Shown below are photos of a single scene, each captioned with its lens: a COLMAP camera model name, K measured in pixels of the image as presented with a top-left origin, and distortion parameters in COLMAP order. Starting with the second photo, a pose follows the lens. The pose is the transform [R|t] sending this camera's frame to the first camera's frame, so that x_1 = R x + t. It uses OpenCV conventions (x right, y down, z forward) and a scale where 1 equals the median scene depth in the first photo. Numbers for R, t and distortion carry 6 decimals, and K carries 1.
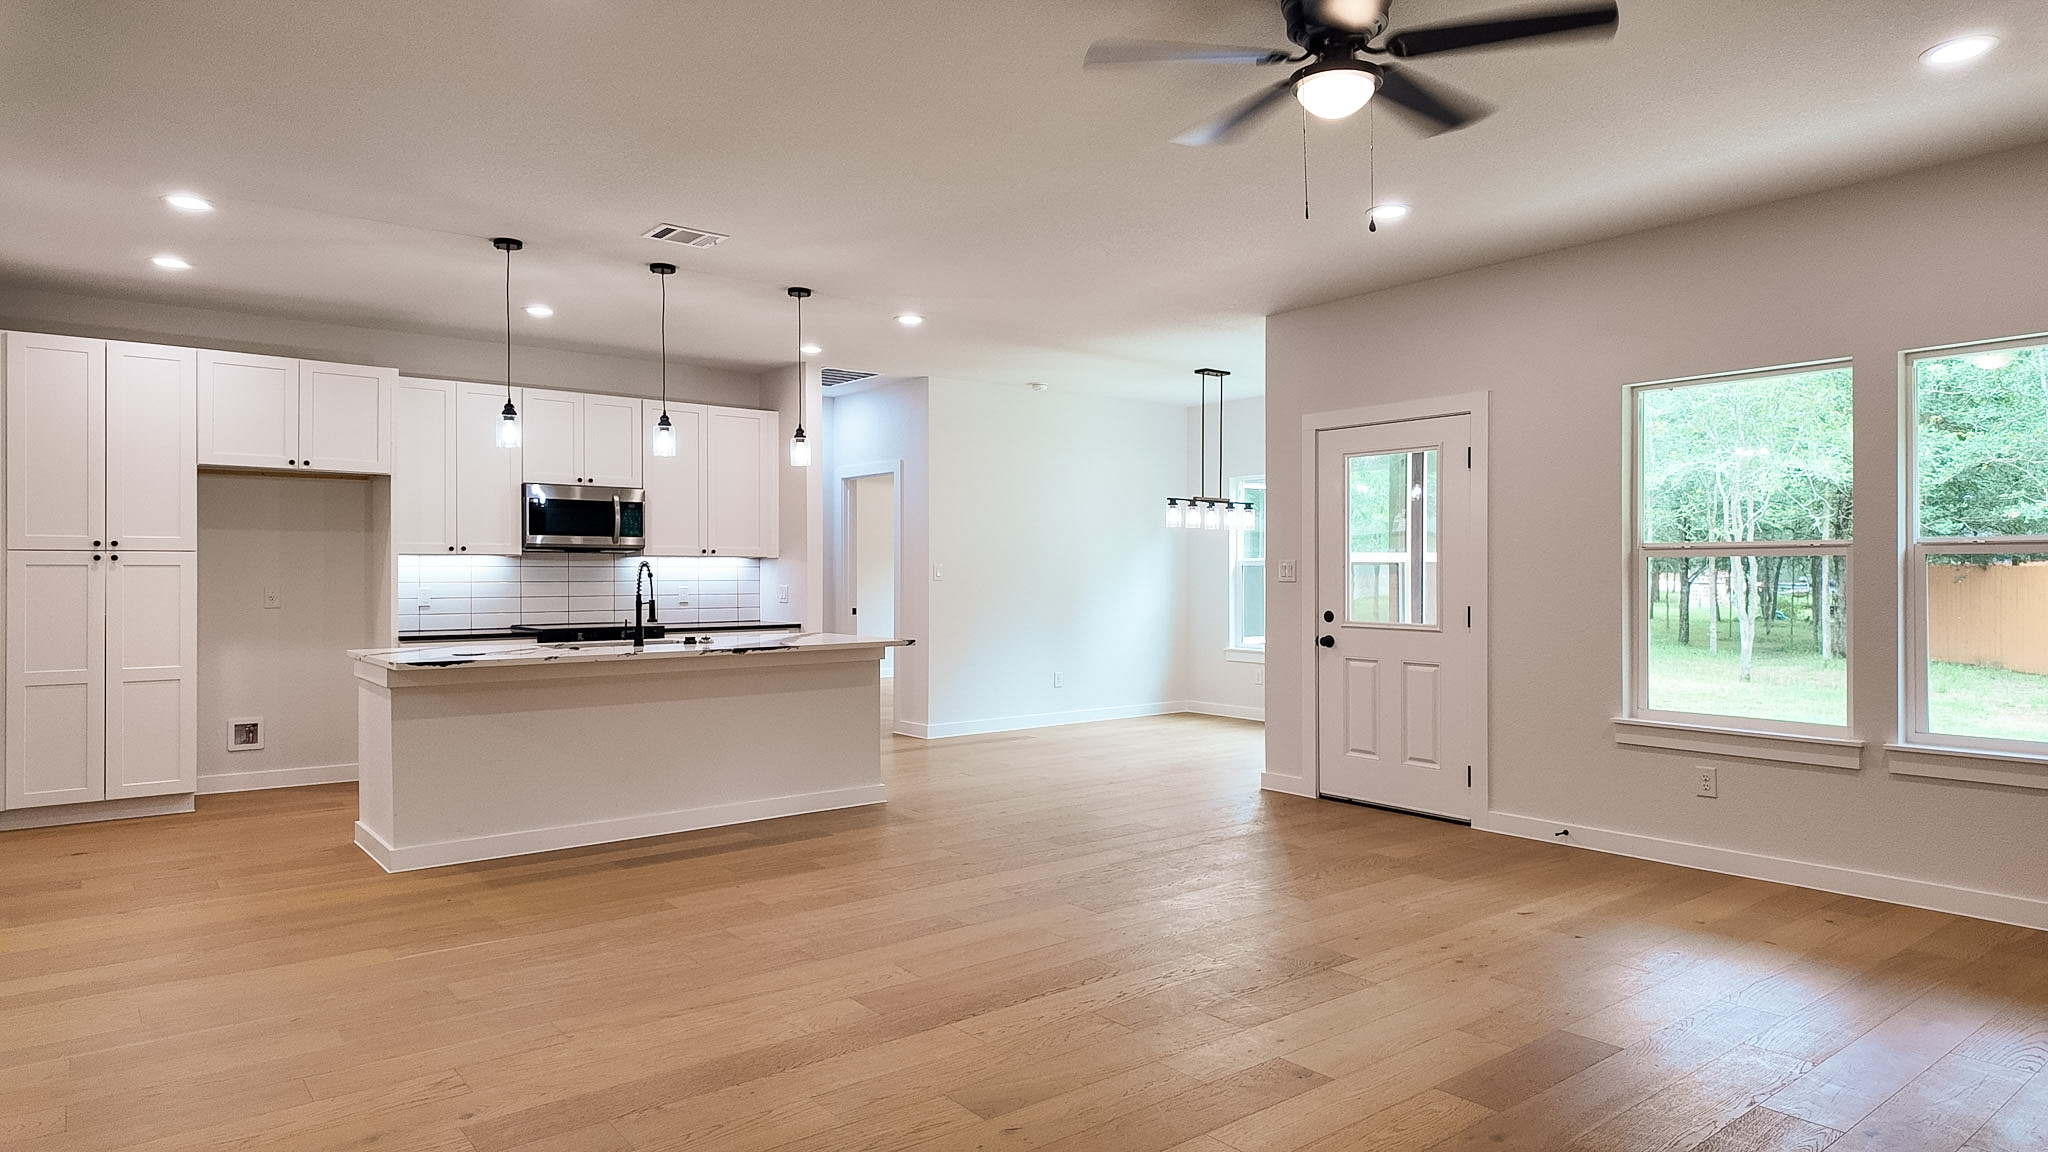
lens RADIAL K [[1196.4, 0, 1014.2], [0, 1196.4, 575.3], [0, 0, 1]] dist [0.065351, -0.062939]
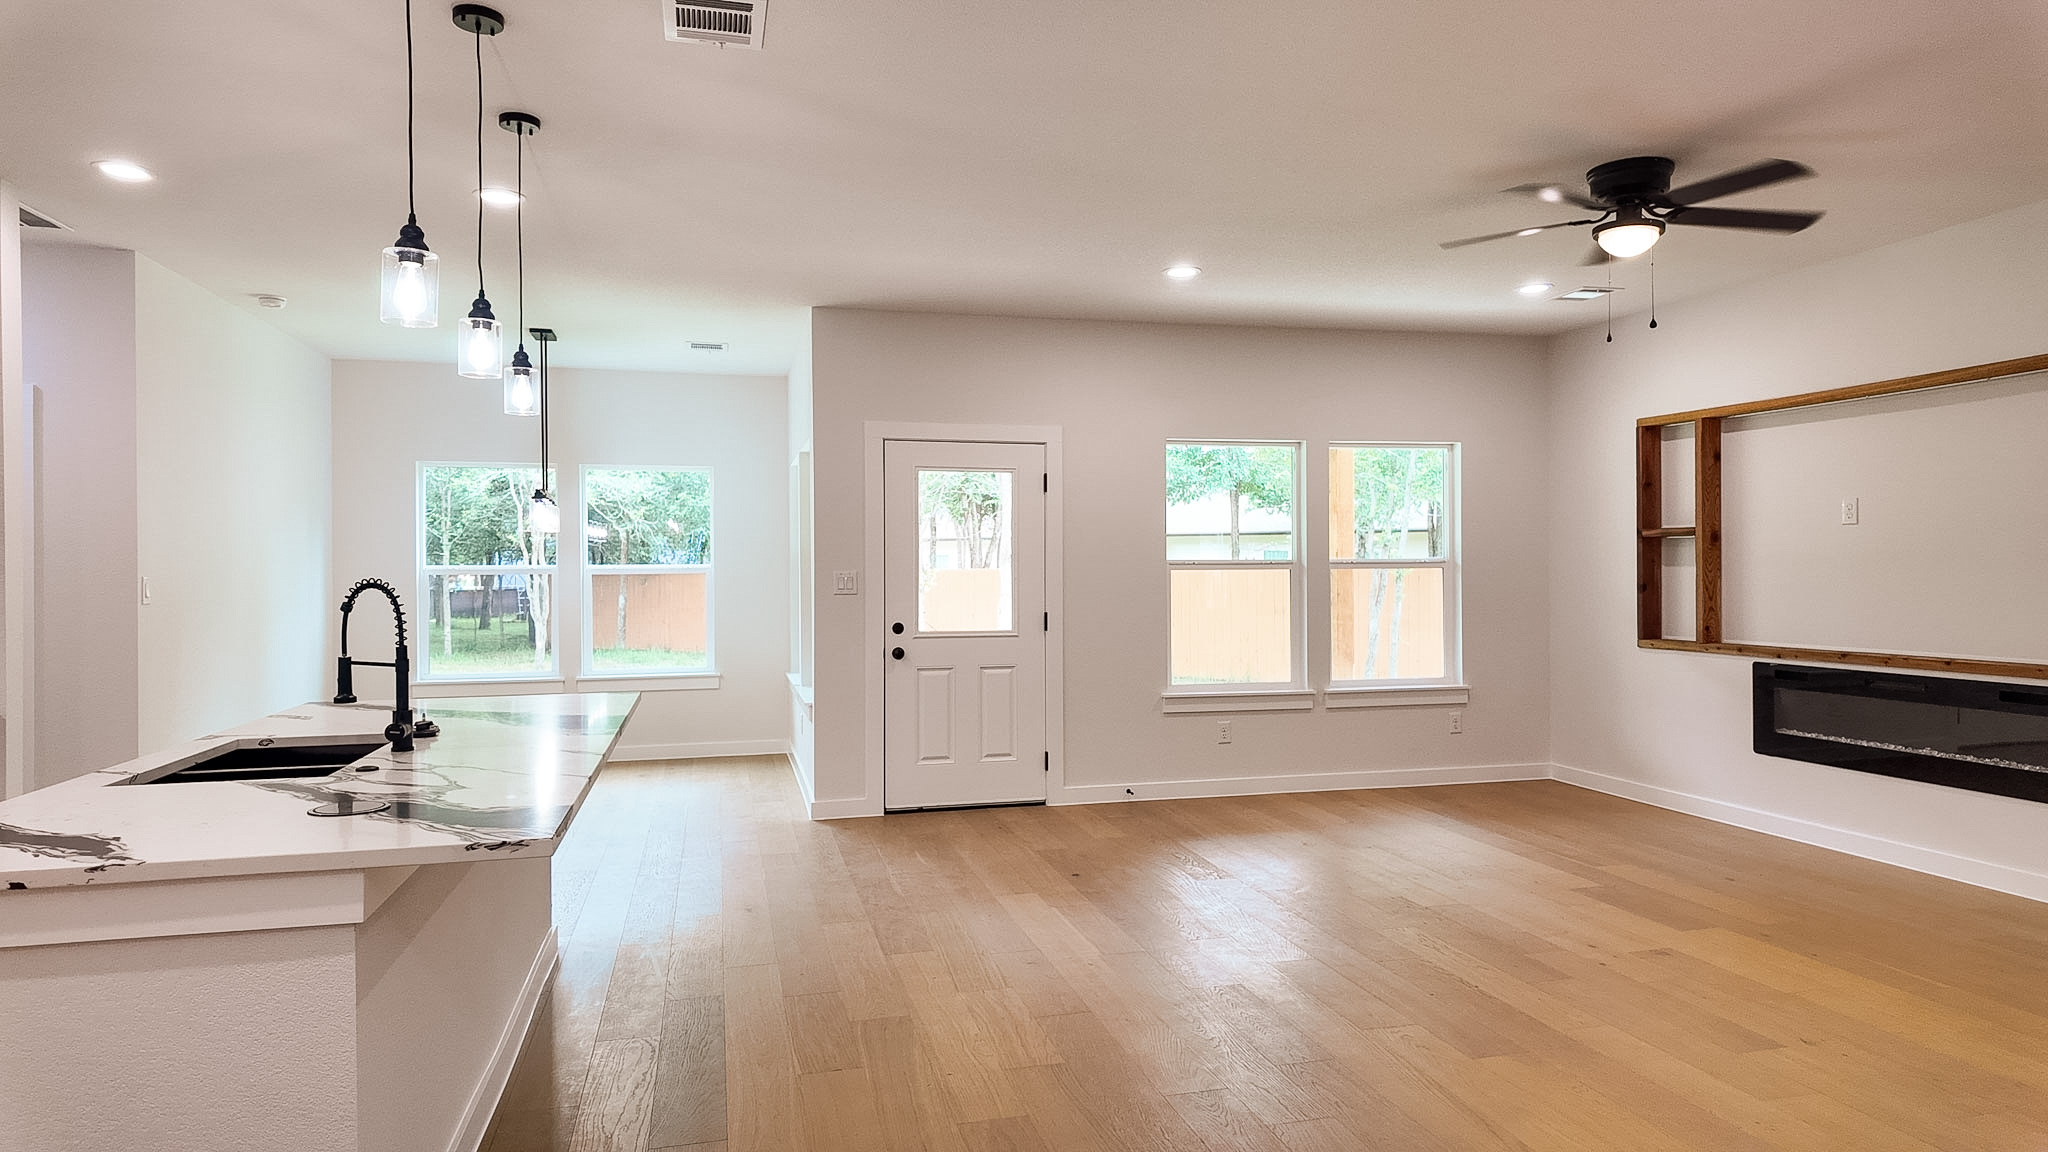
lens RADIAL K [[1196.4, 0, 1014.2], [0, 1196.4, 575.3], [0, 0, 1]] dist [0.065351, -0.062939]
pose [[0.405043, -0.006542, 0.914274, -0.597191], [0.007000, 0.999967, 0.004054, -0.012844], [-0.914271, 0.004758, 0.405075, 0.504461]]
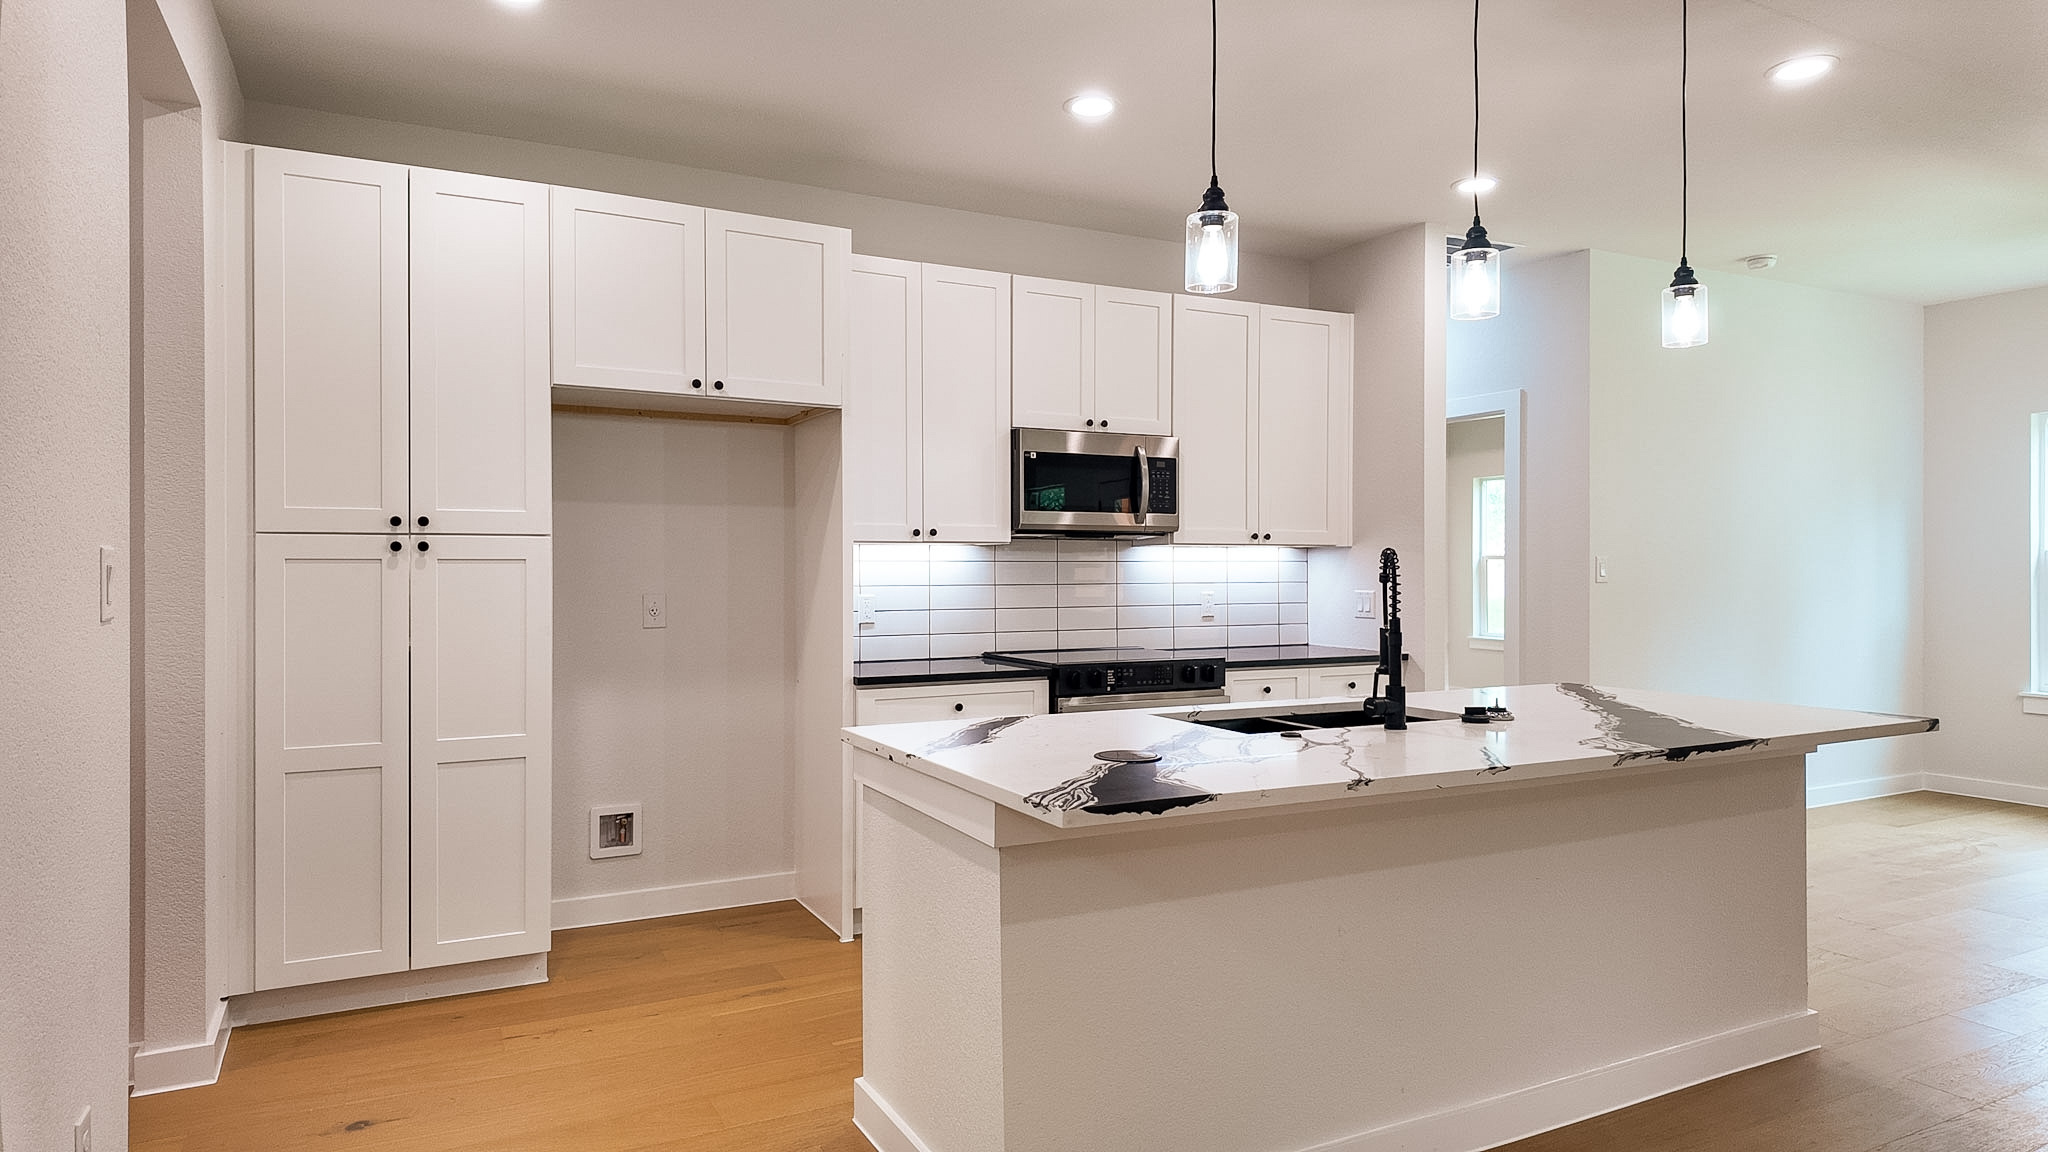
lens RADIAL K [[1198.6, 0, 1024.0], [0, 1198.6, 576.0], [0, 0, 1]] dist [0.104630, -0.161006]
pose [[0.983197, 0.001837, -0.182537, -0.329880], [-0.000714, 0.999980, 0.006218, -0.003989], [0.182545, -0.005983, 0.983179, 0.450729]]
